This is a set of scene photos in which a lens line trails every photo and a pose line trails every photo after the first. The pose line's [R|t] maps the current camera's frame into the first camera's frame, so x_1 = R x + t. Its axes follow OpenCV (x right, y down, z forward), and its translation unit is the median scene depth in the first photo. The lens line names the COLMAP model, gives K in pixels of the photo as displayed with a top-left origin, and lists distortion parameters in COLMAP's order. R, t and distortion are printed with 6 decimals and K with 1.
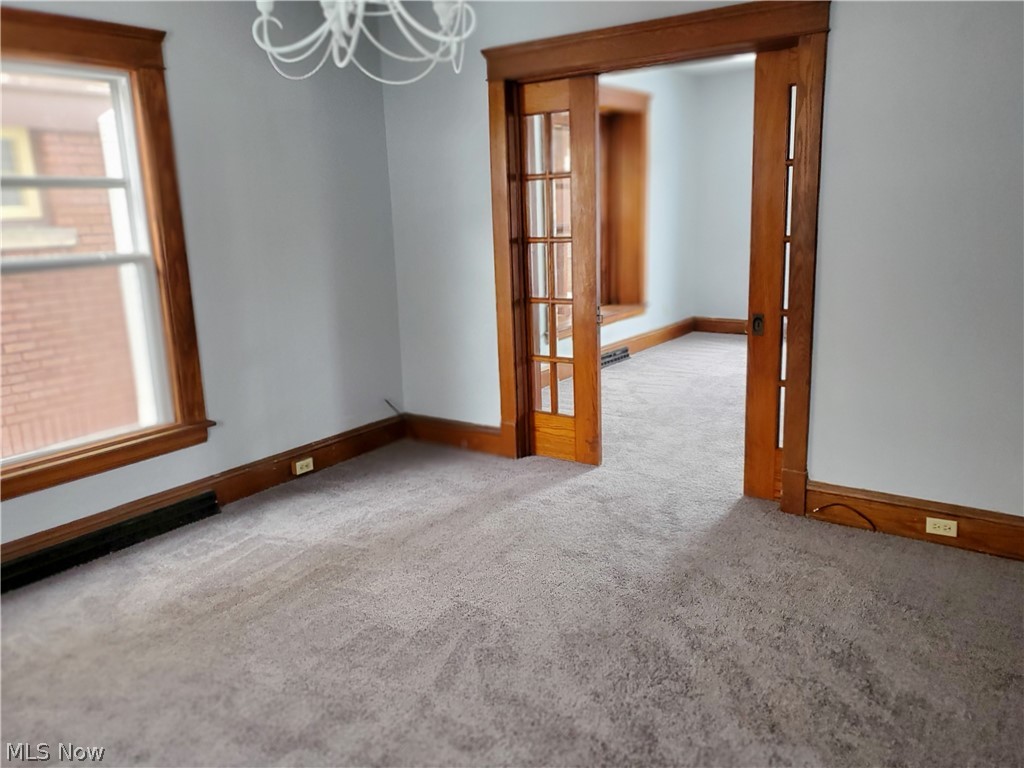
lens RADIAL K [[783.8, 0, 507.6], [0, 783.8, 380.7], [0, 0, 1]] dist [0.050177, -0.046208]
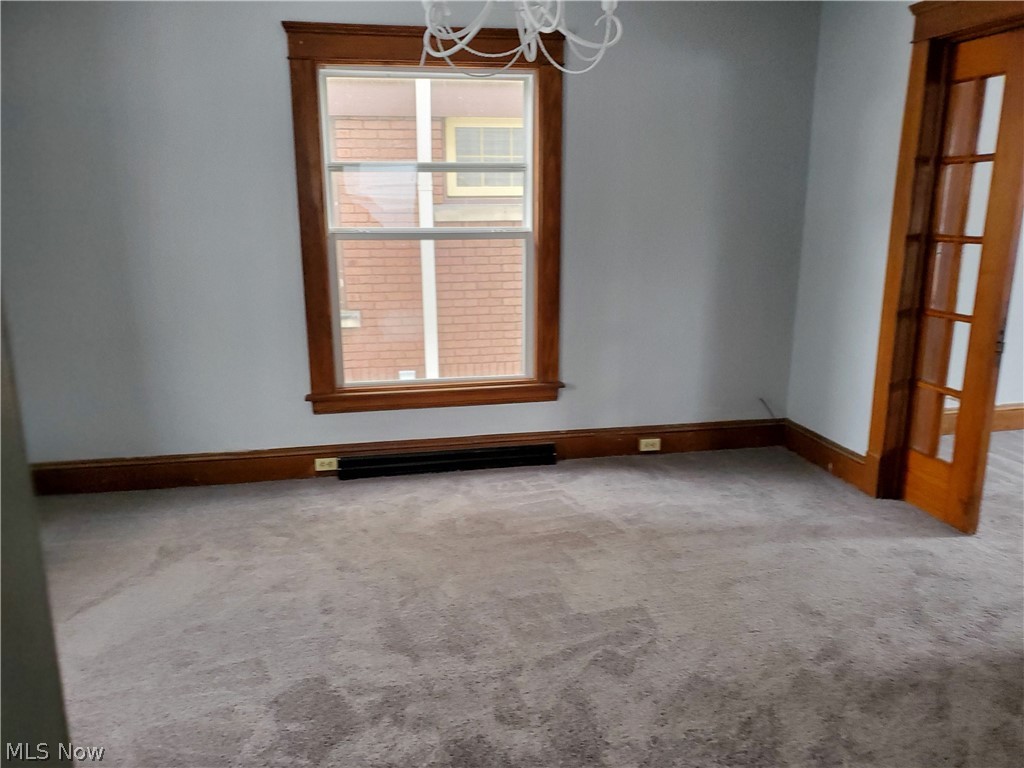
lens RADIAL K [[783.8, 0, 505.3], [0, 783.8, 382.9], [0, 0, 1]] dist [0.050177, -0.046208]
pose [[0.746888, 0.191760, -0.636700, 0.281619], [-0.174637, 0.980471, 0.090437, -0.036903], [0.641608, 0.043644, 0.765790, 0.092571]]
